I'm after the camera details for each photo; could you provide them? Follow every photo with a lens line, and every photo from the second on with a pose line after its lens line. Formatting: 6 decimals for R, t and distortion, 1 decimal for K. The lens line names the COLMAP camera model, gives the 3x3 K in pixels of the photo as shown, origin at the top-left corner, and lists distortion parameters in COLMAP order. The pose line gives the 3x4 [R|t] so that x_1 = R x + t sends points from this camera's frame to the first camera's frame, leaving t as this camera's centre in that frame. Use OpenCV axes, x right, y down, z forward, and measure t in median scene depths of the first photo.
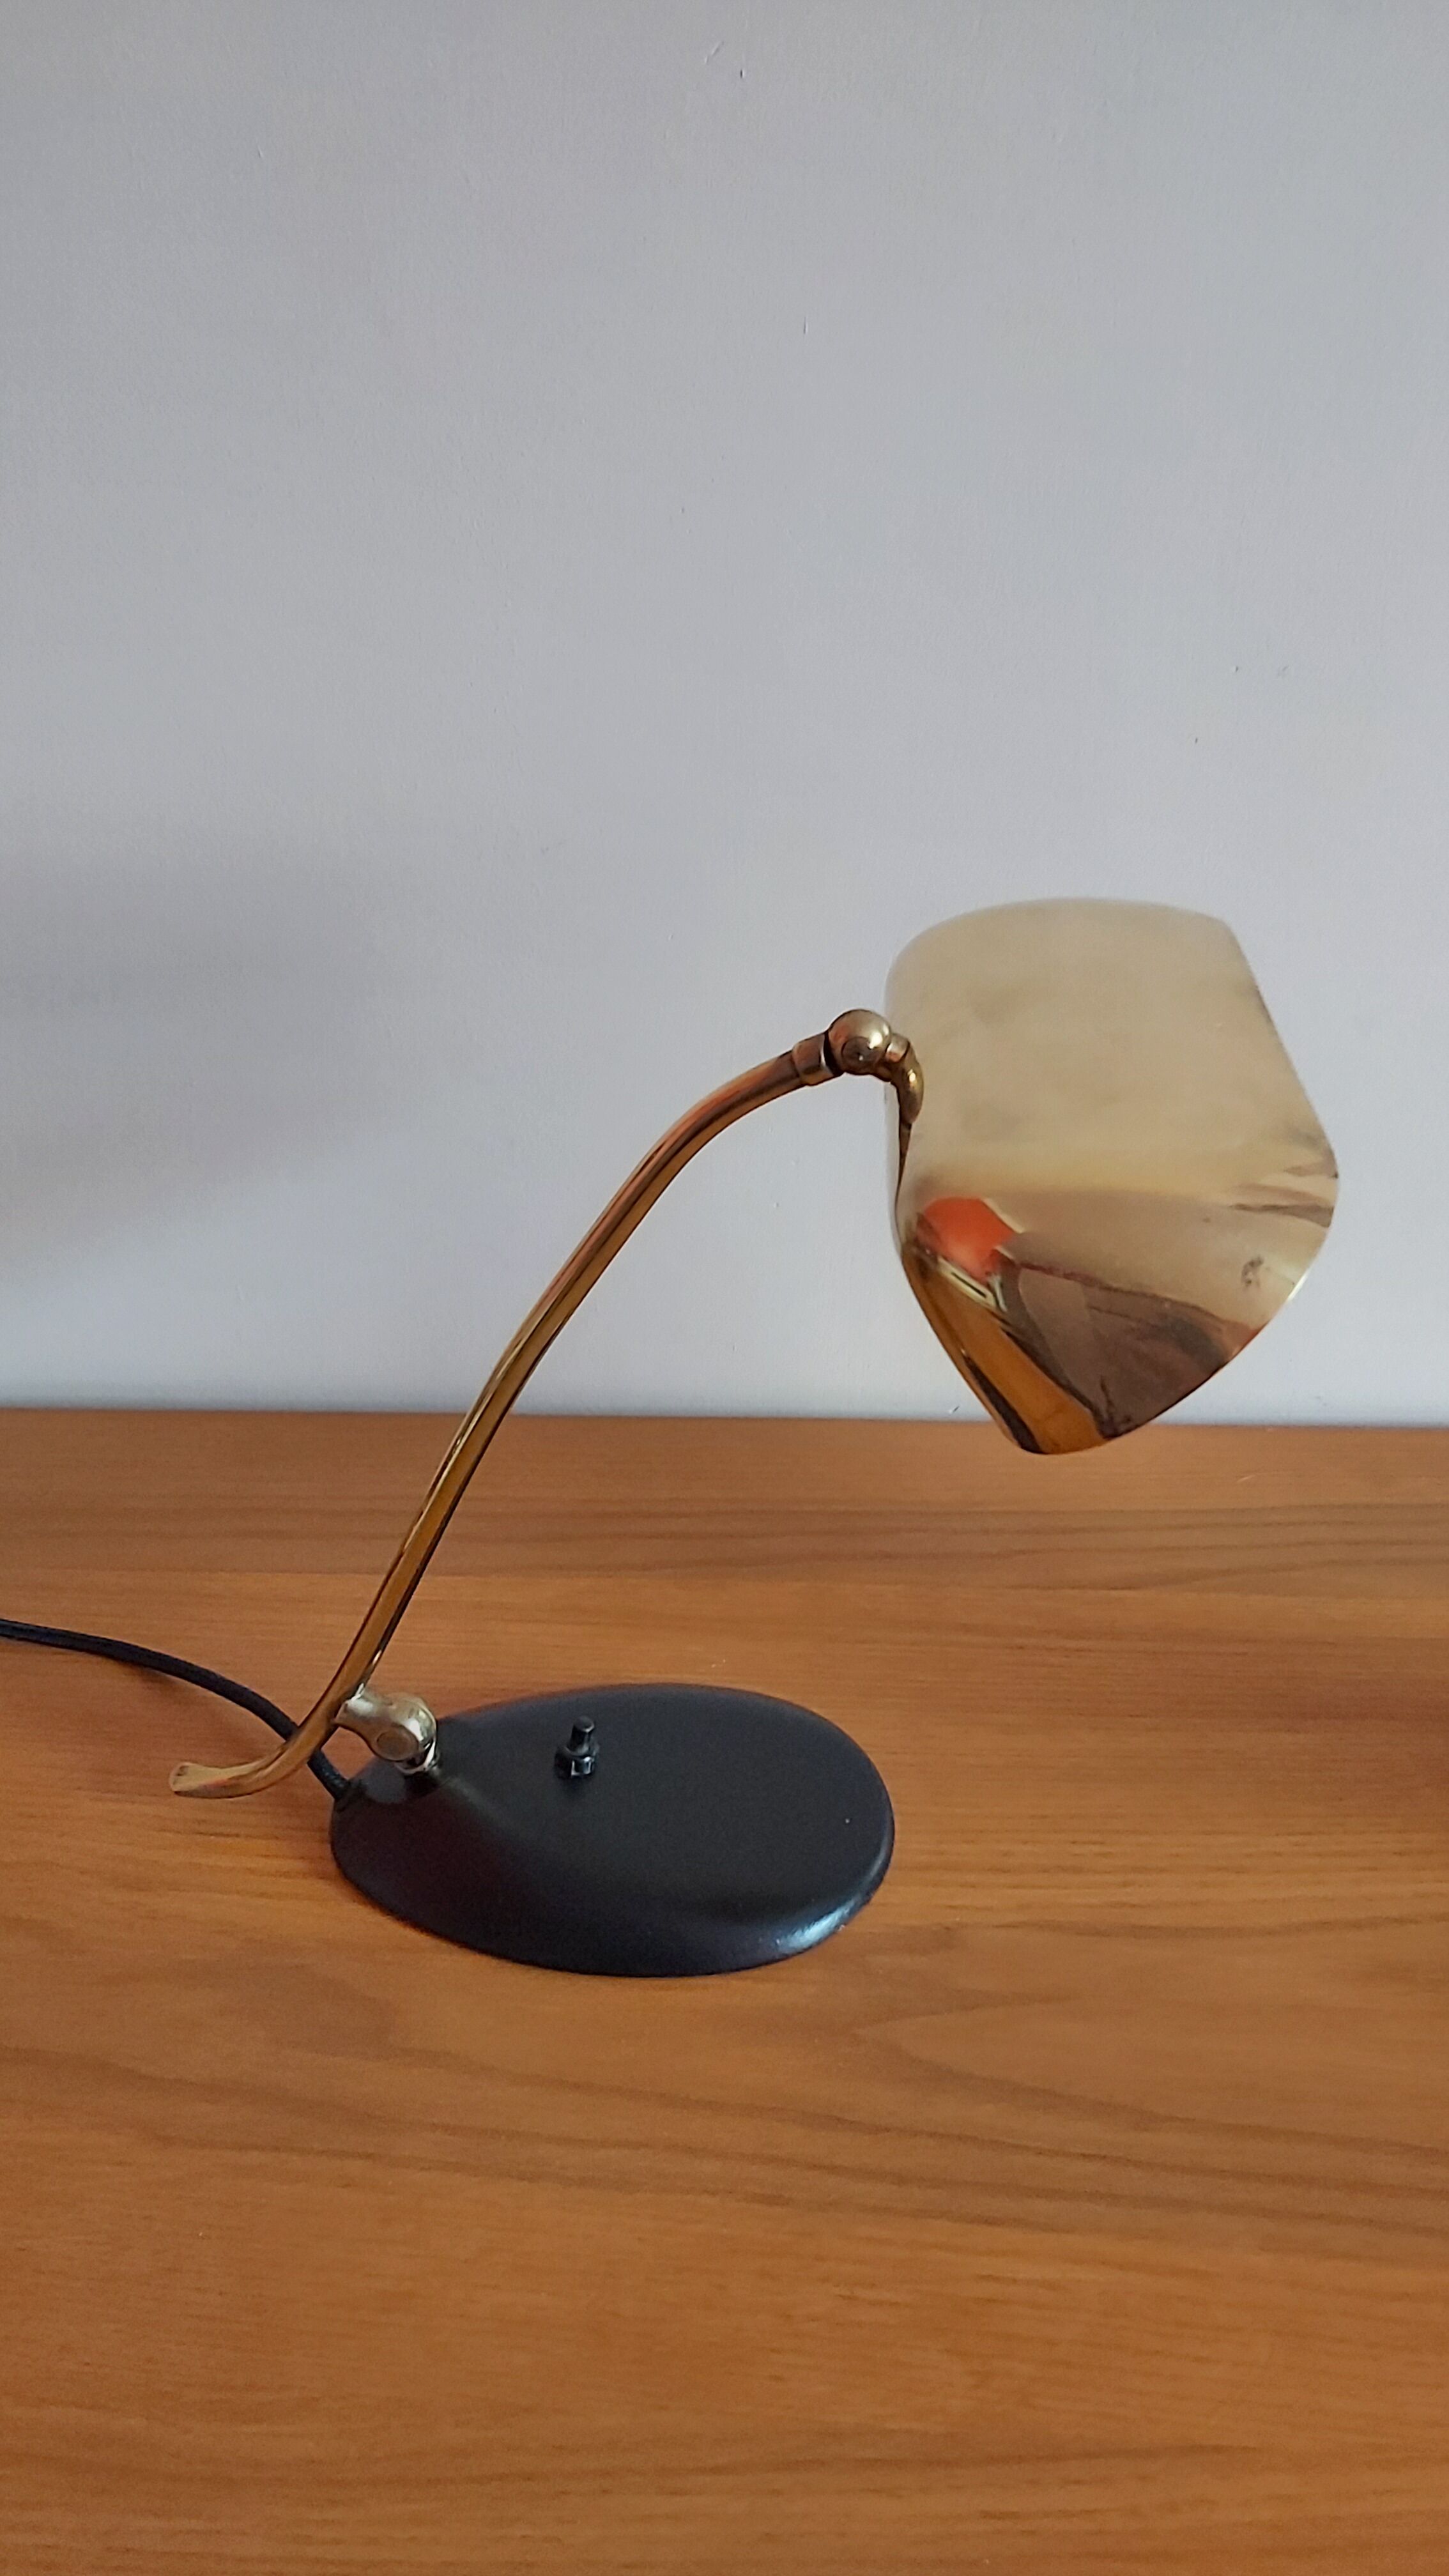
lens RADIAL K [[2129.6, 0, 732.2], [0, 2129.6, 1265.3], [0, 0, 1]] dist [0.038212, -0.125891]
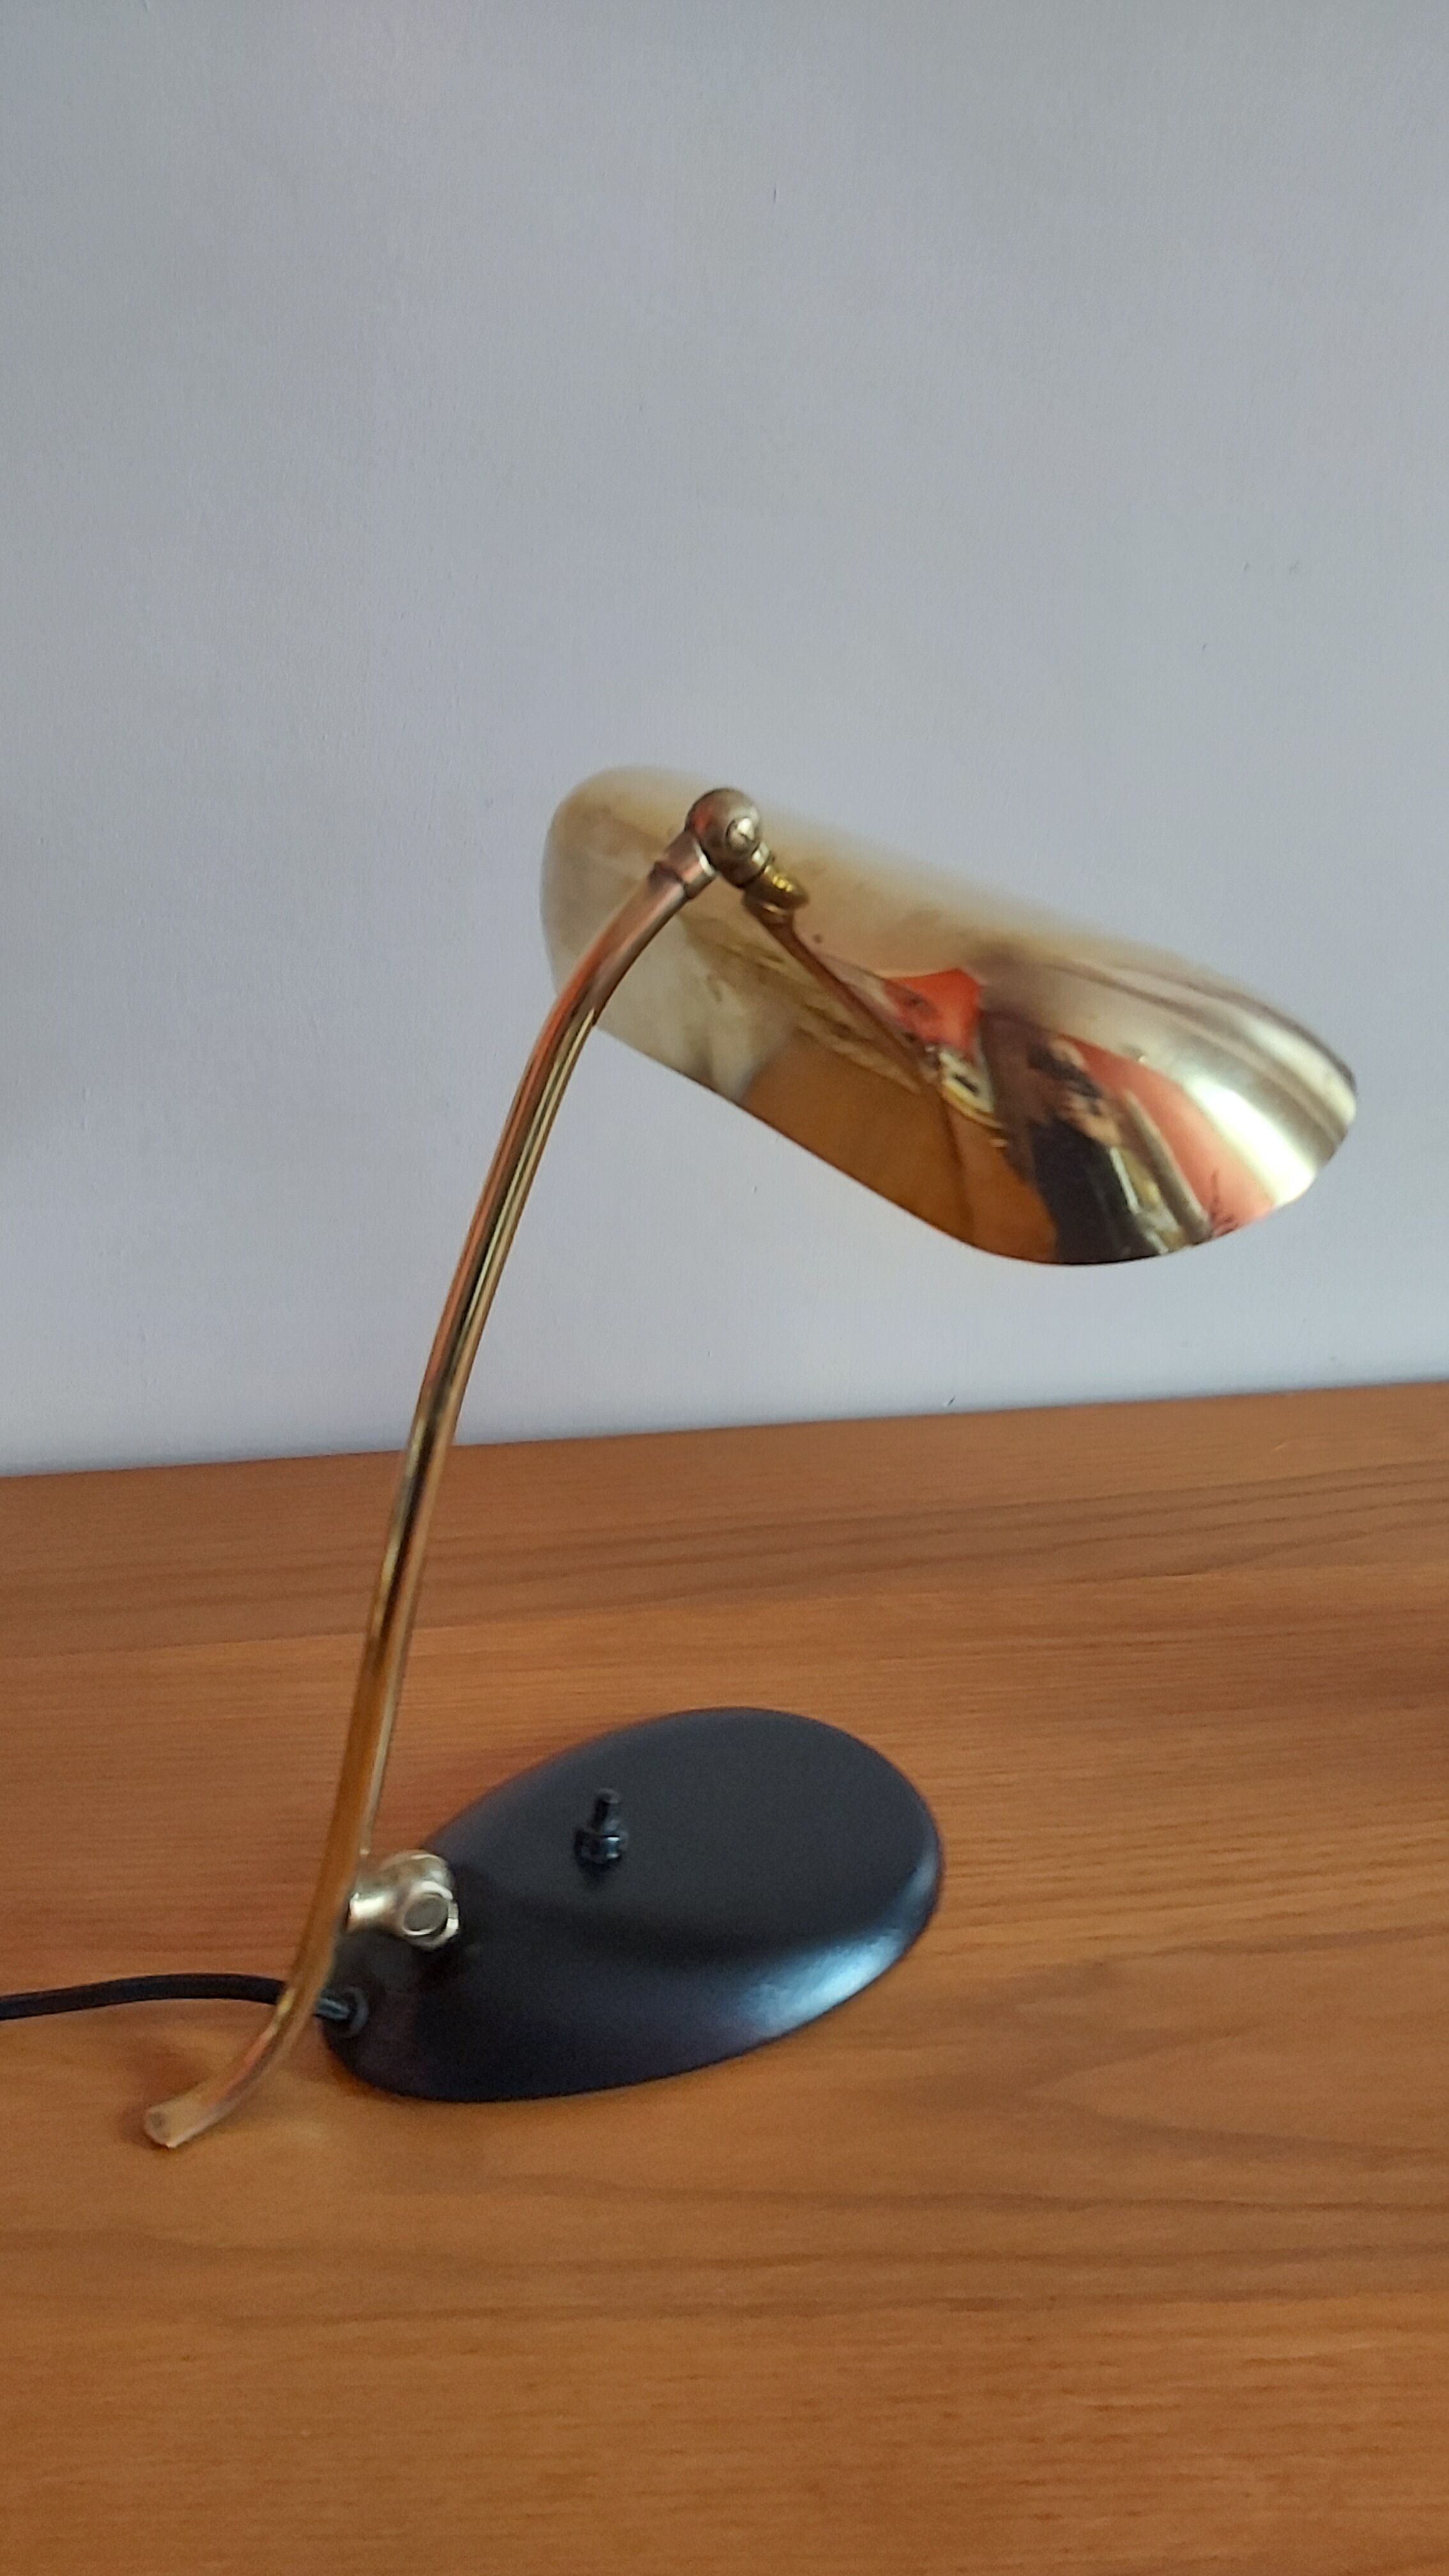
lens RADIAL K [[2129.6, 0, 725.1], [0, 2129.6, 1261.9], [0, 0, 1]] dist [0.038212, -0.125891]
pose [[0.990351, -0.069323, 0.120000, -0.150625], [0.072954, 0.996993, -0.026124, 0.037905], [-0.117828, 0.034627, 0.992430, 0.150241]]
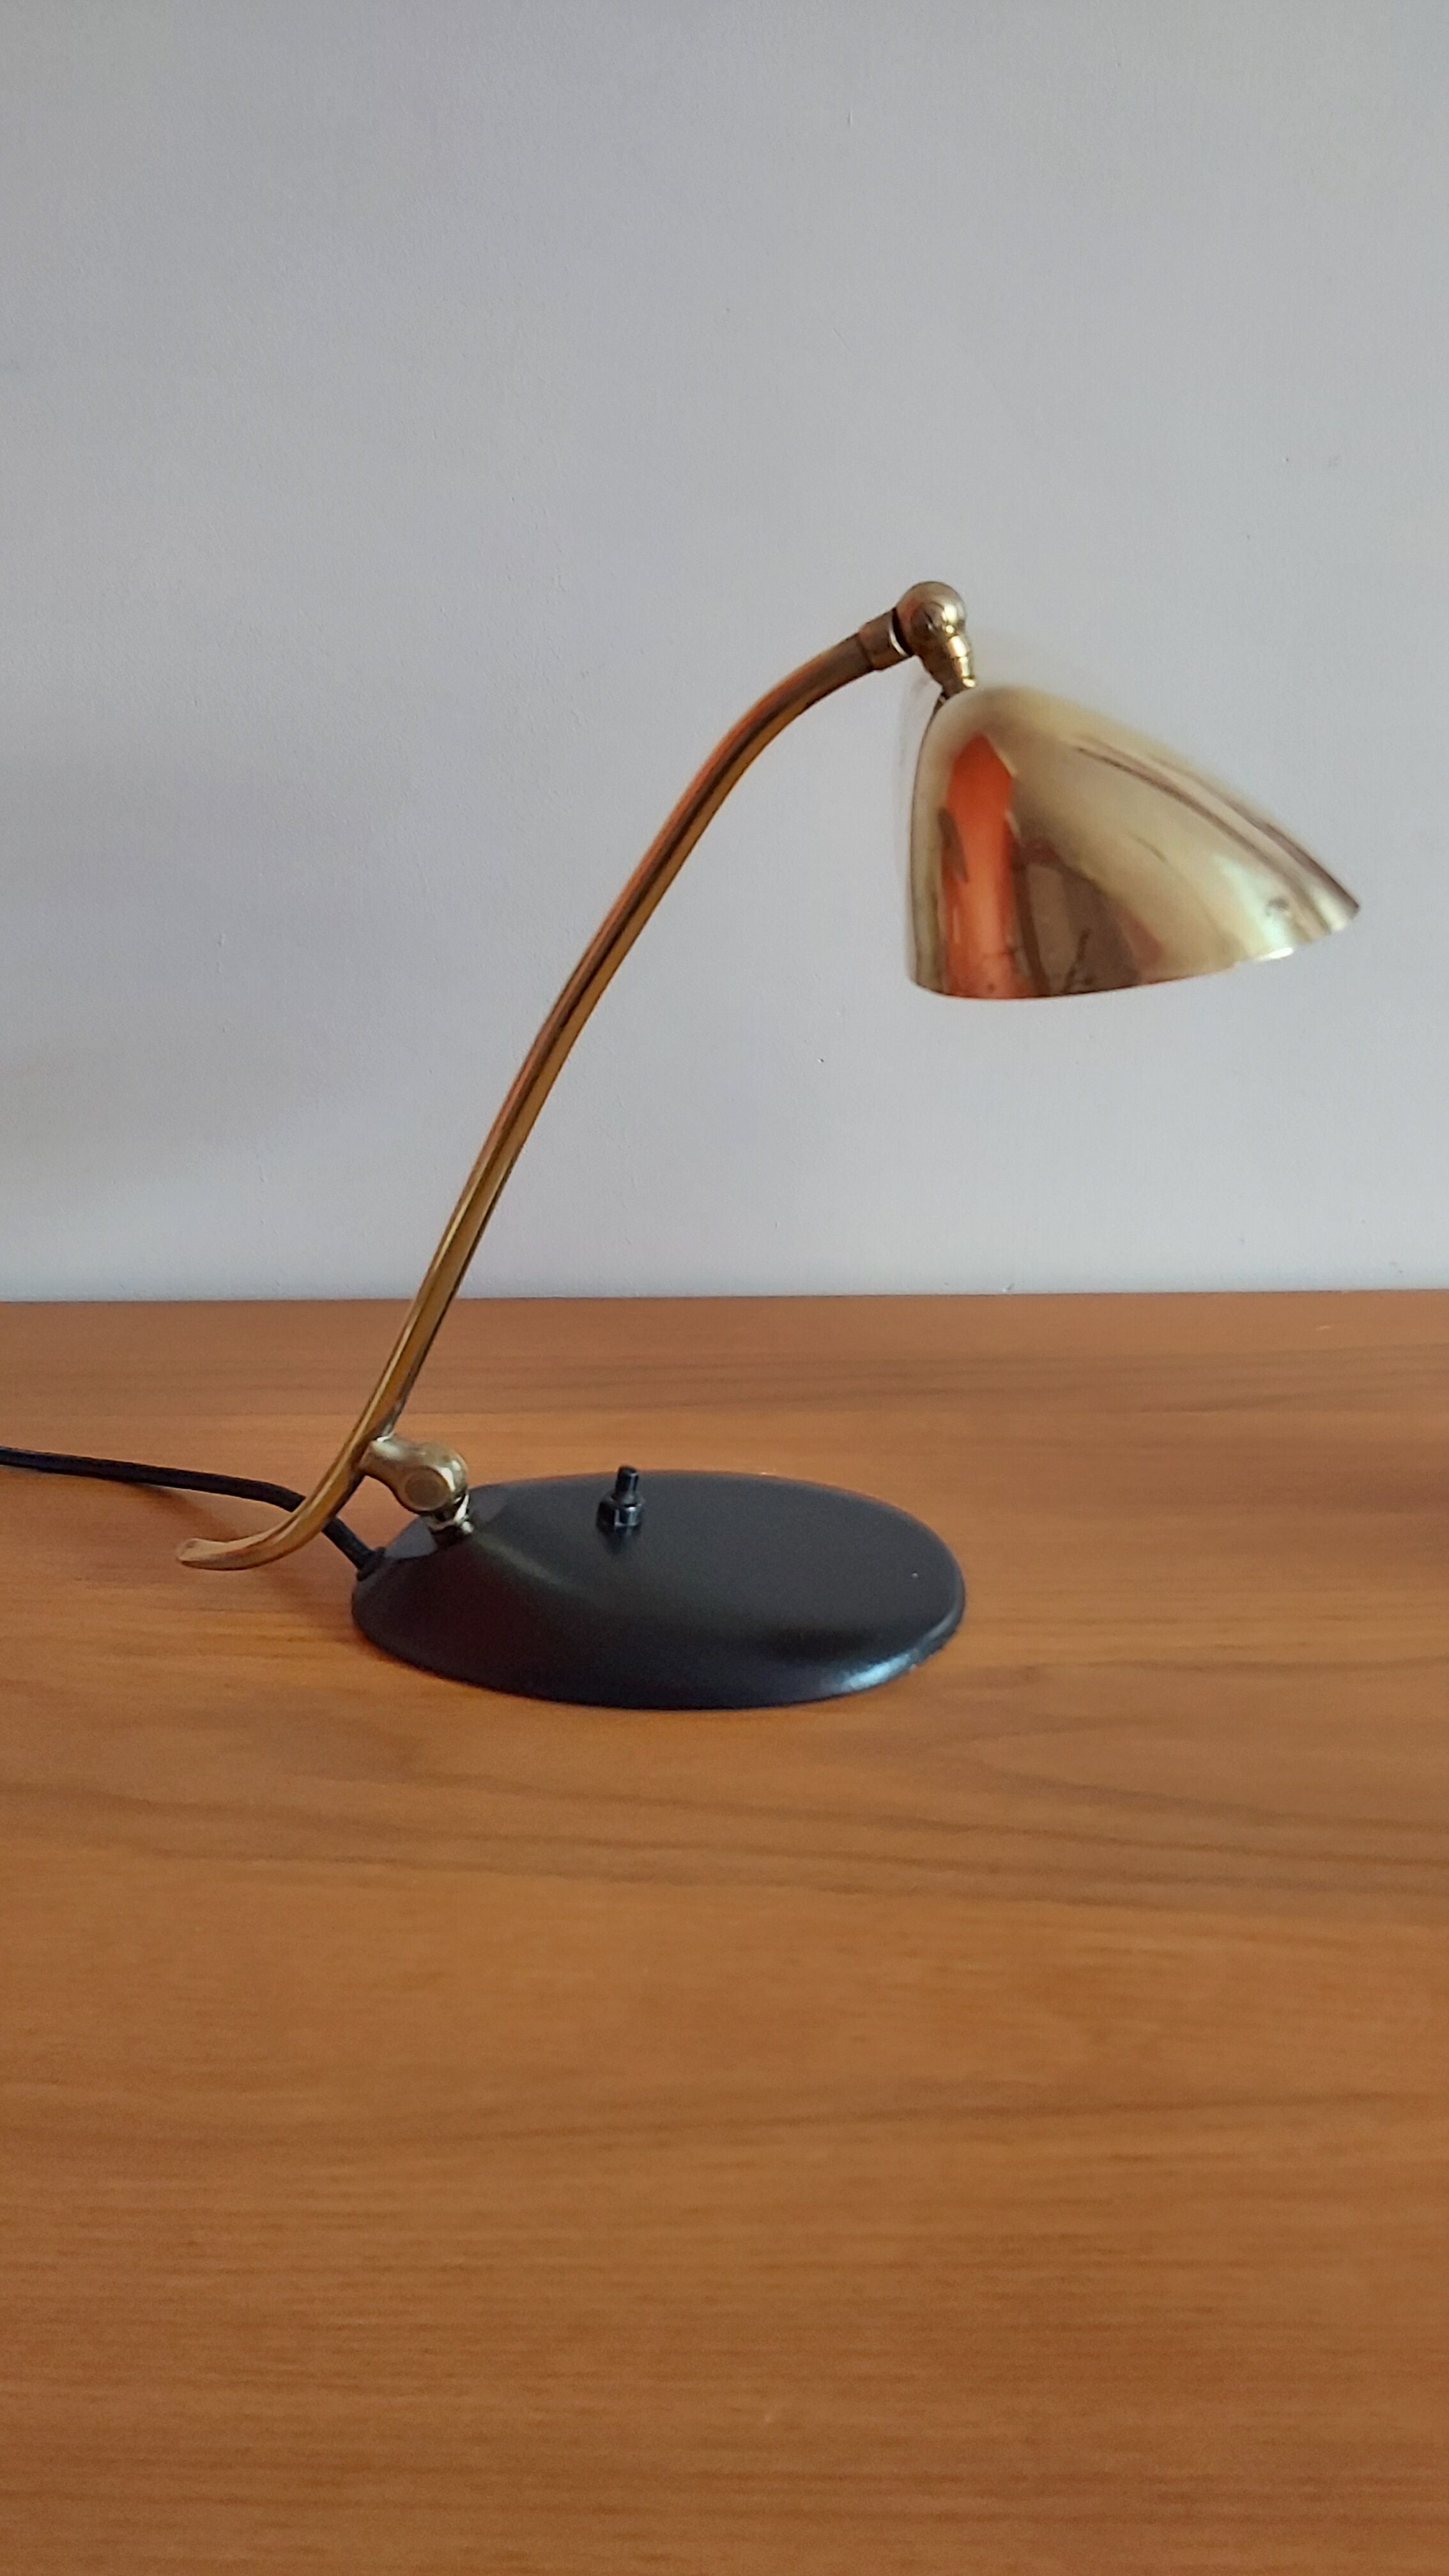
lens RADIAL K [[2129.6, 0, 728.4], [0, 2129.6, 1274.2], [0, 0, 1]] dist [0.038212, -0.125891]
pose [[0.999980, -0.002233, -0.005917, -0.023923], [0.001377, 0.990026, -0.140879, 0.299643], [0.006172, 0.140868, 0.990009, 0.088596]]
